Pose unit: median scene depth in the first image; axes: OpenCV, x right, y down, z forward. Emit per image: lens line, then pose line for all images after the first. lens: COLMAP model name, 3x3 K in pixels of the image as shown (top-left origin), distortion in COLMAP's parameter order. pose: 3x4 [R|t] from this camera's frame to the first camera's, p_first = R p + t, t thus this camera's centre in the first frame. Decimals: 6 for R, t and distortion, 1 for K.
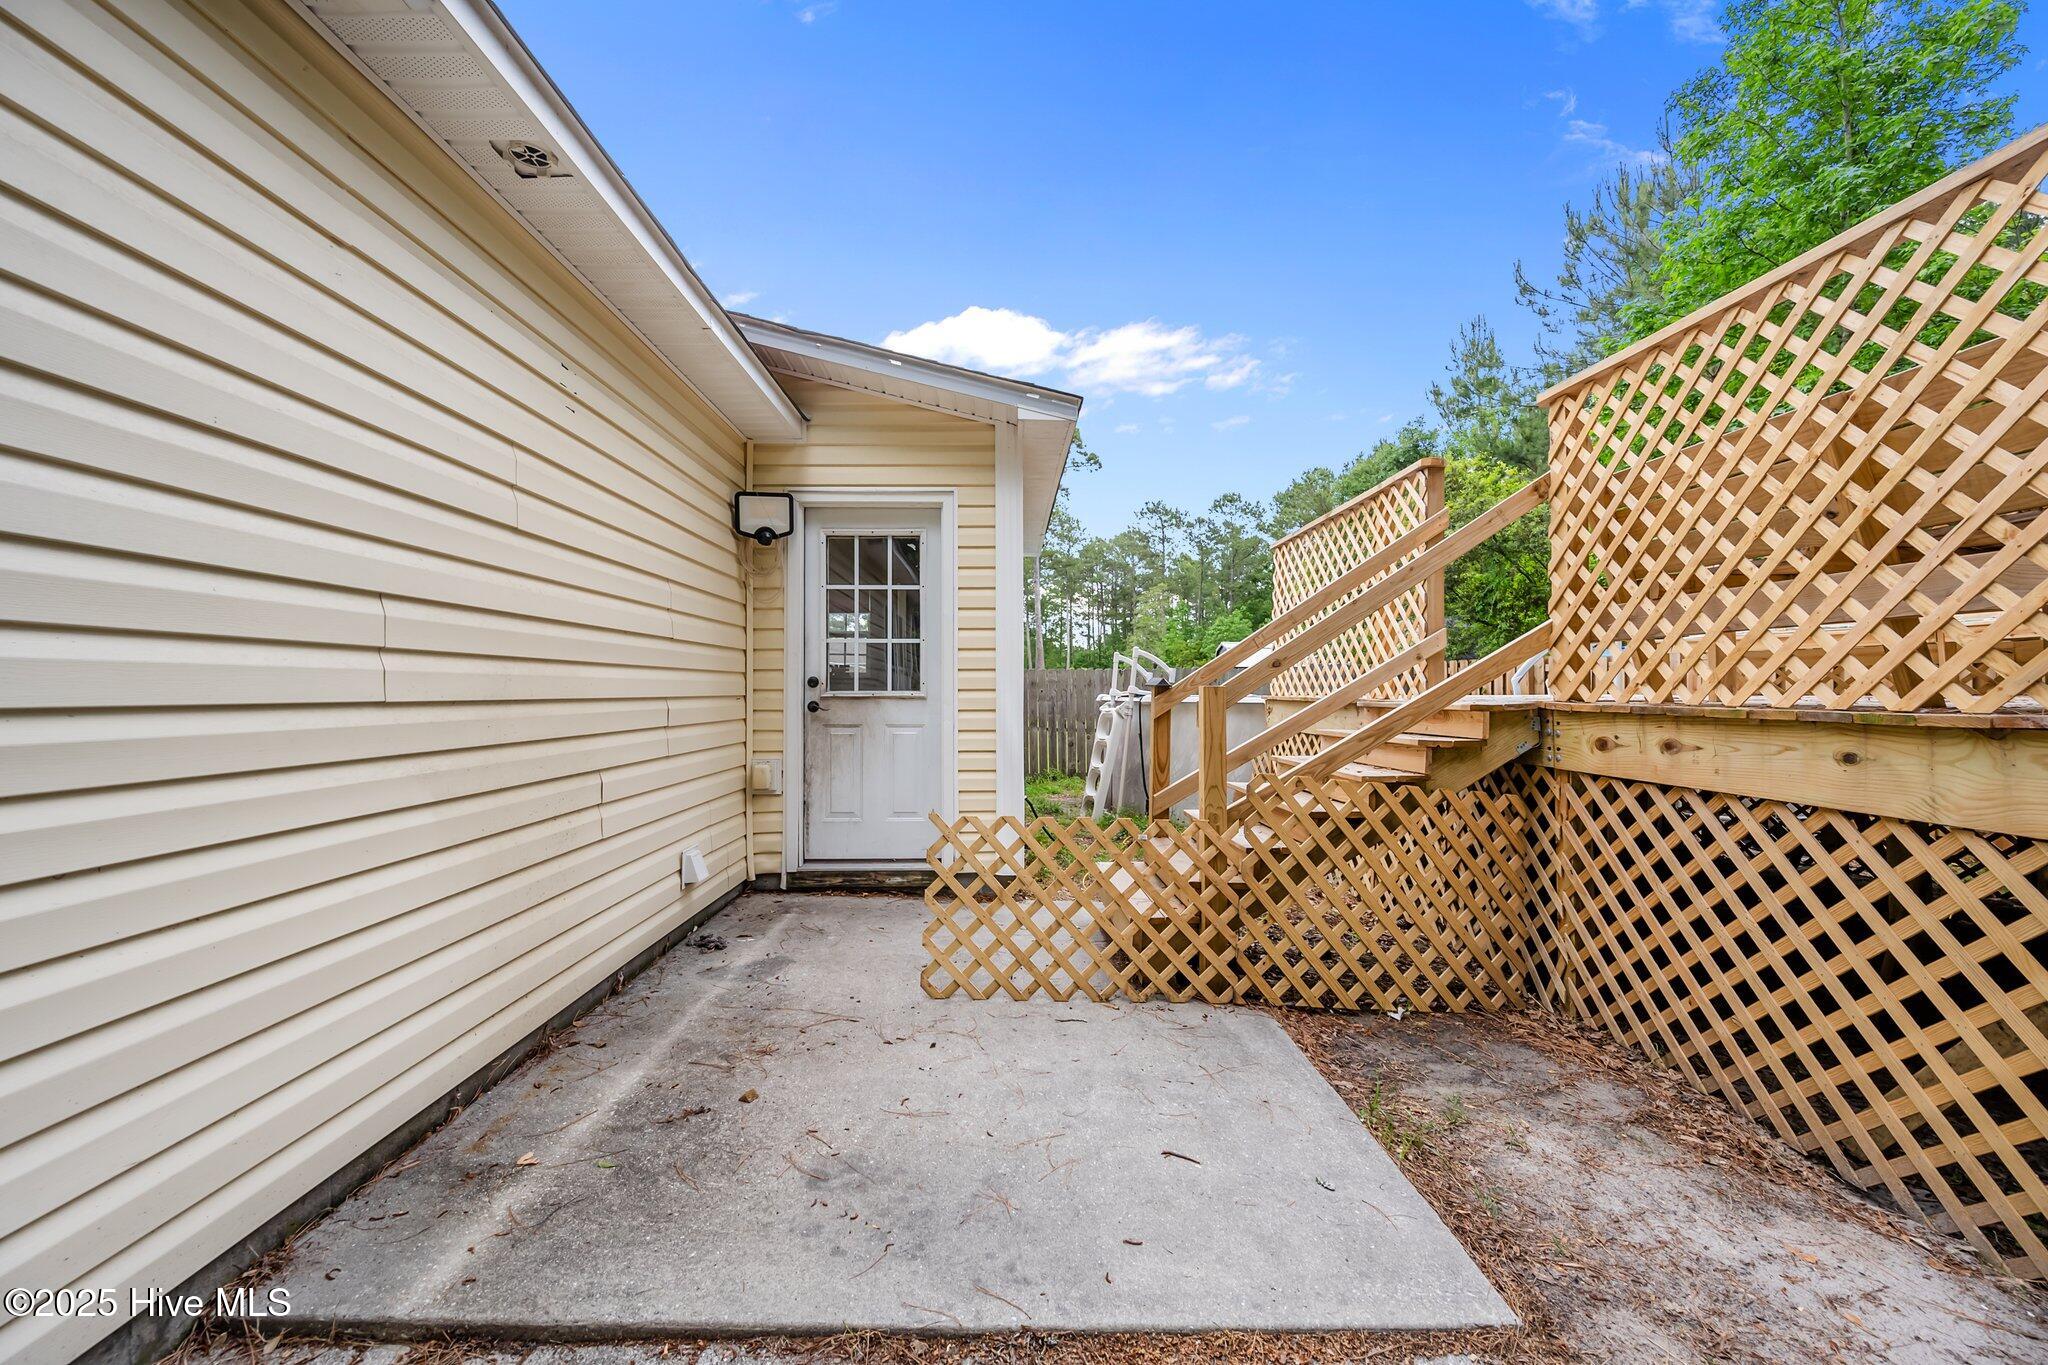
lens RADIAL K [[804.8, 0, 1024.0], [0, 804.8, 682.5], [0, 0, 1]] dist [-0.000493, -0.000240]
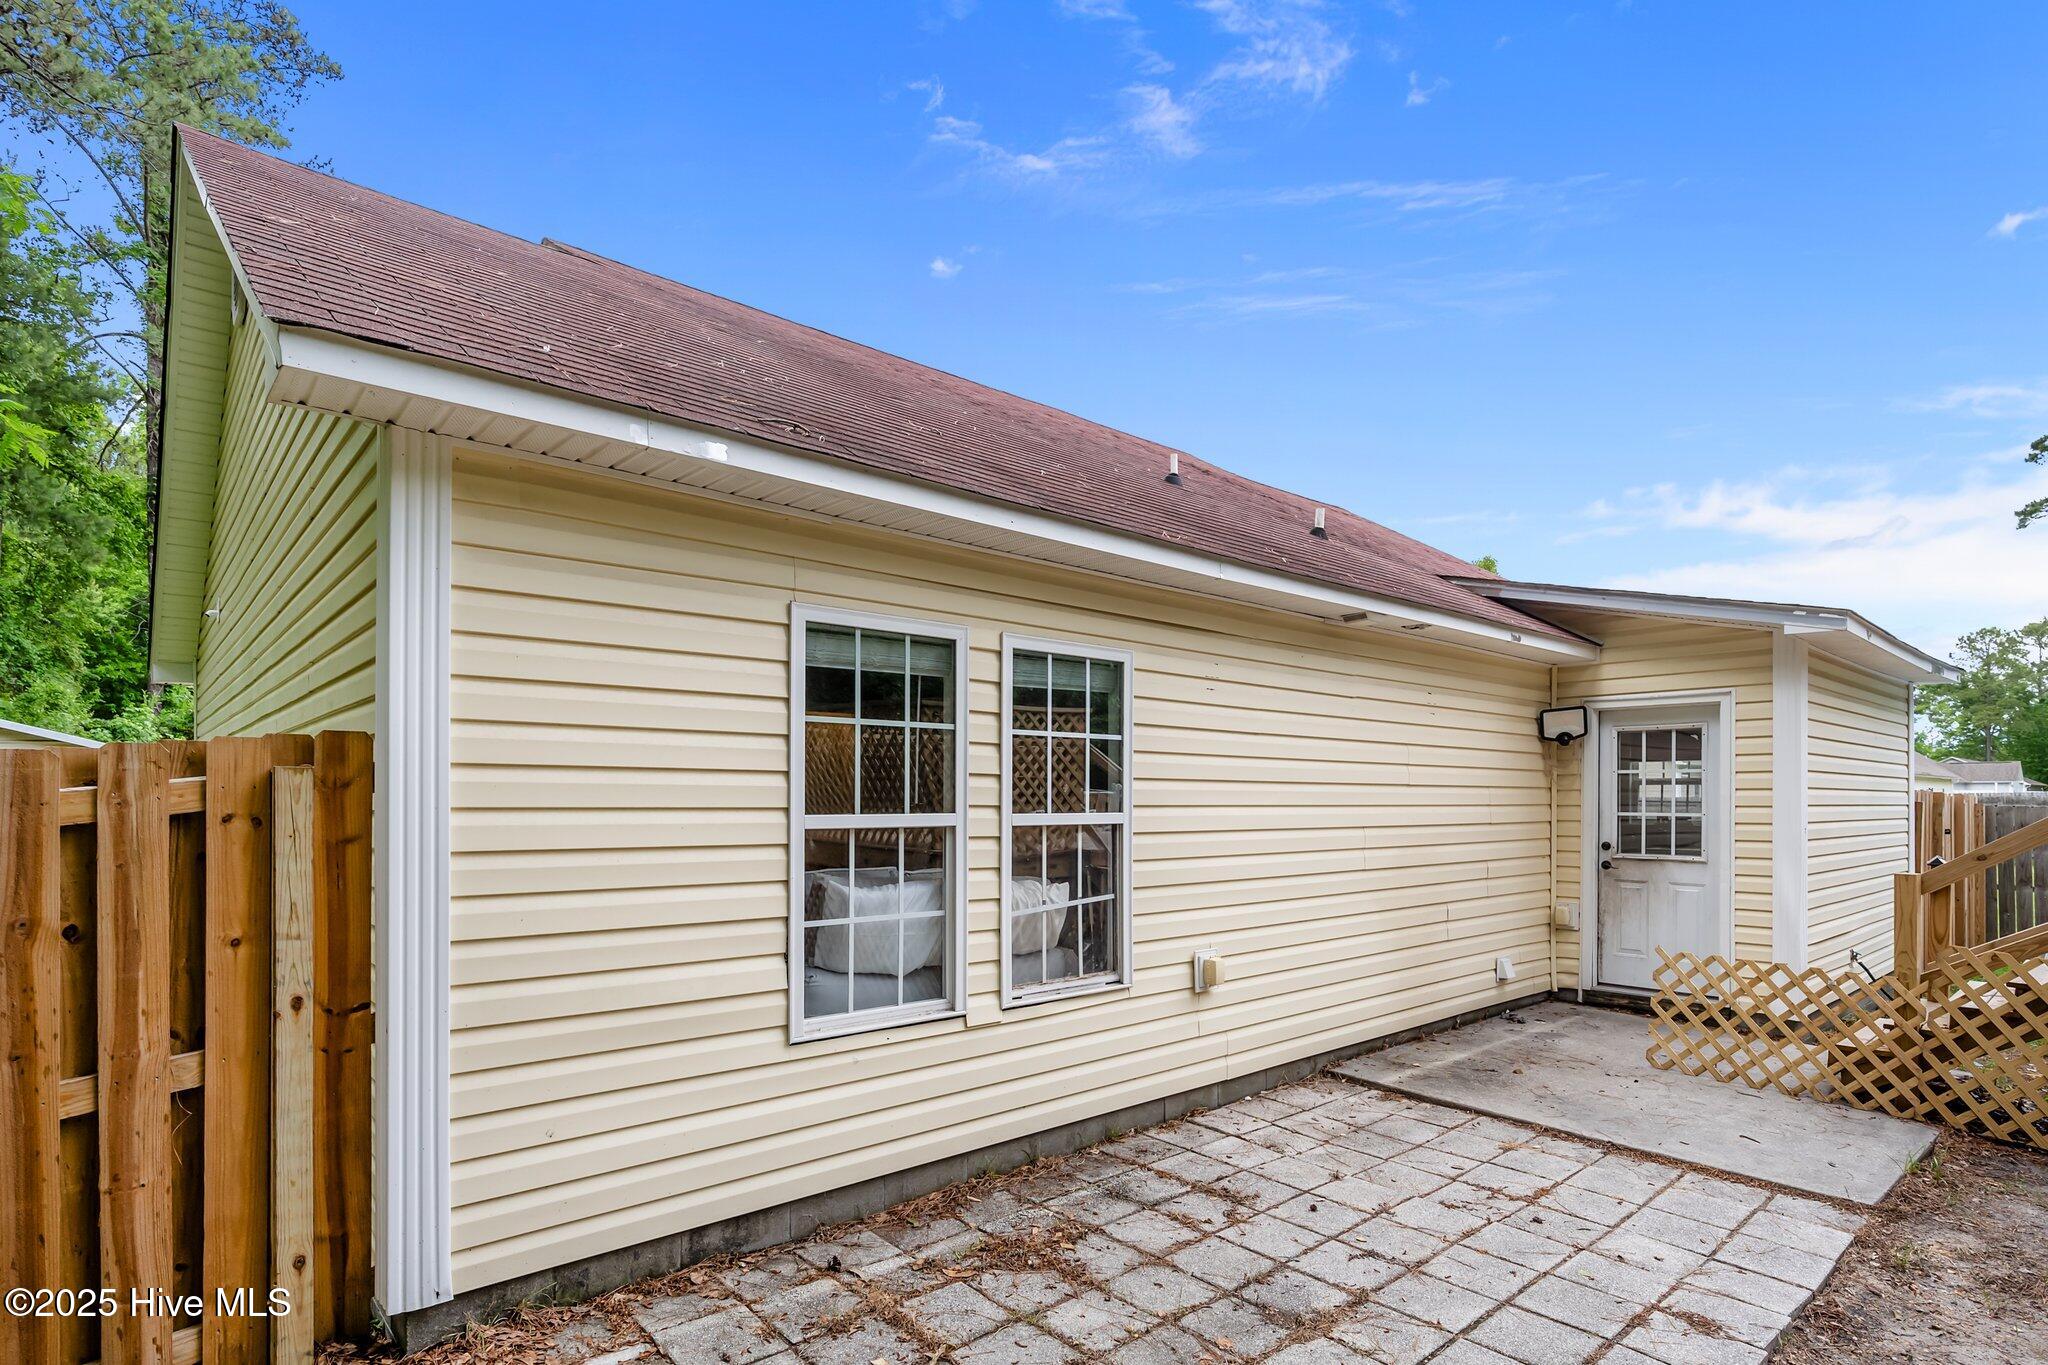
lens RADIAL K [[1040.5, 0, 1012.7], [0, 1040.5, 807.6], [0, 0, 1]] dist [0.001278, 0.000040]
pose [[0.635473, 0.009271, -0.772067, 0.430978], [0.004384, 0.999868, 0.015615, -0.094433], [0.772110, -0.013307, 0.635349, -0.811597]]
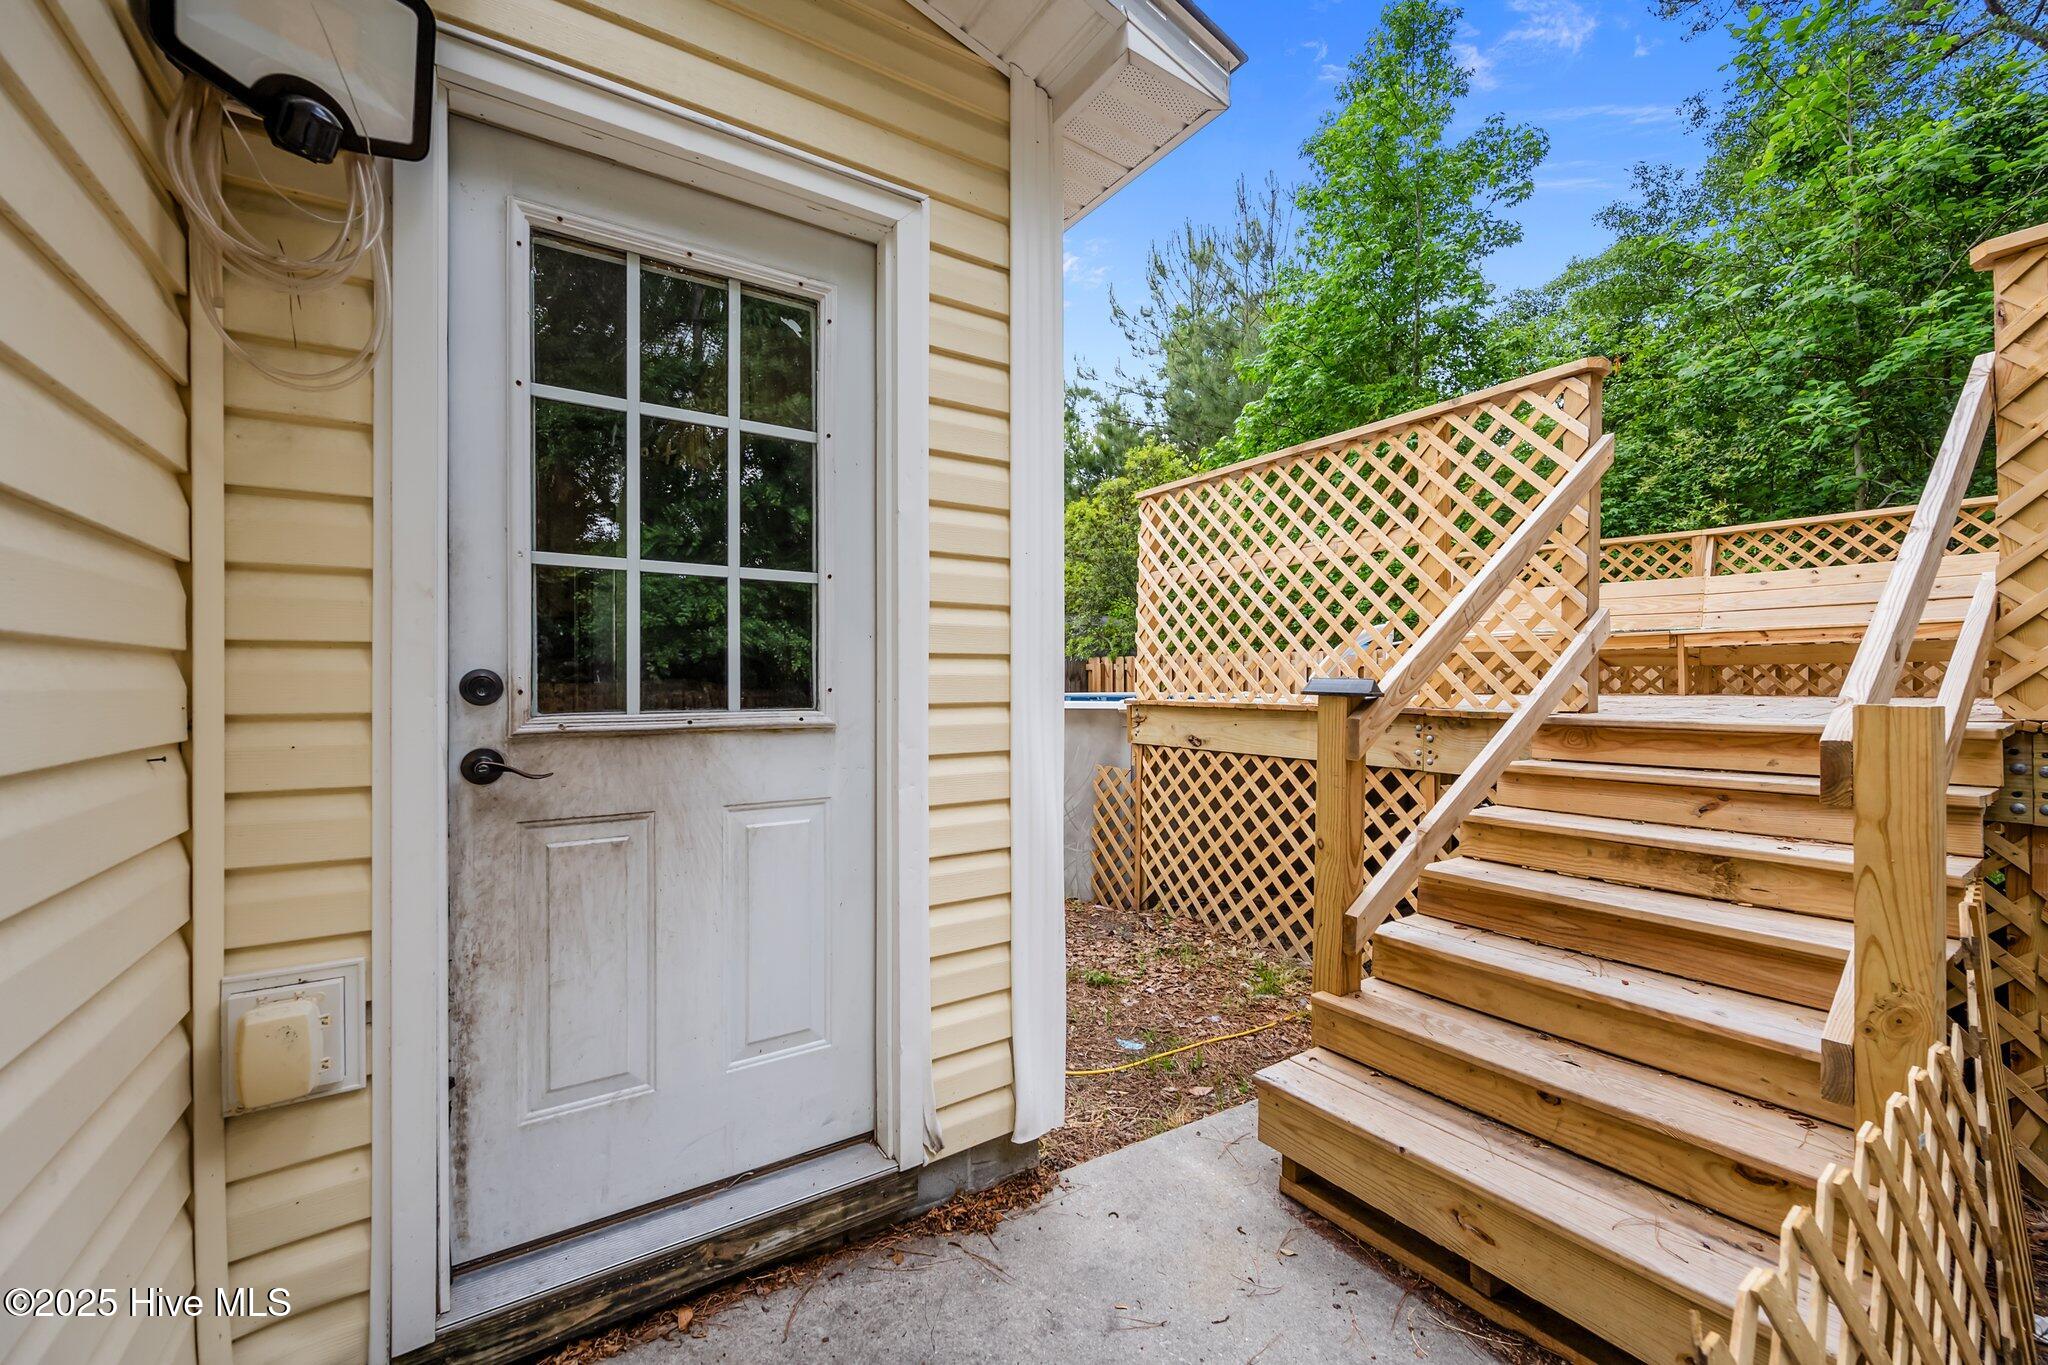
lens RADIAL K [[821.9, 0, 1040.3], [0, 821.9, 684.5], [0, 0, 1]] dist [0.000951, -0.000014]
pose [[0.842214, -0.000927, 0.539142, -0.257831], [-0.002087, 0.999985, 0.004979, -0.003905], [-0.539139, -0.005318, 0.842200, 0.632035]]
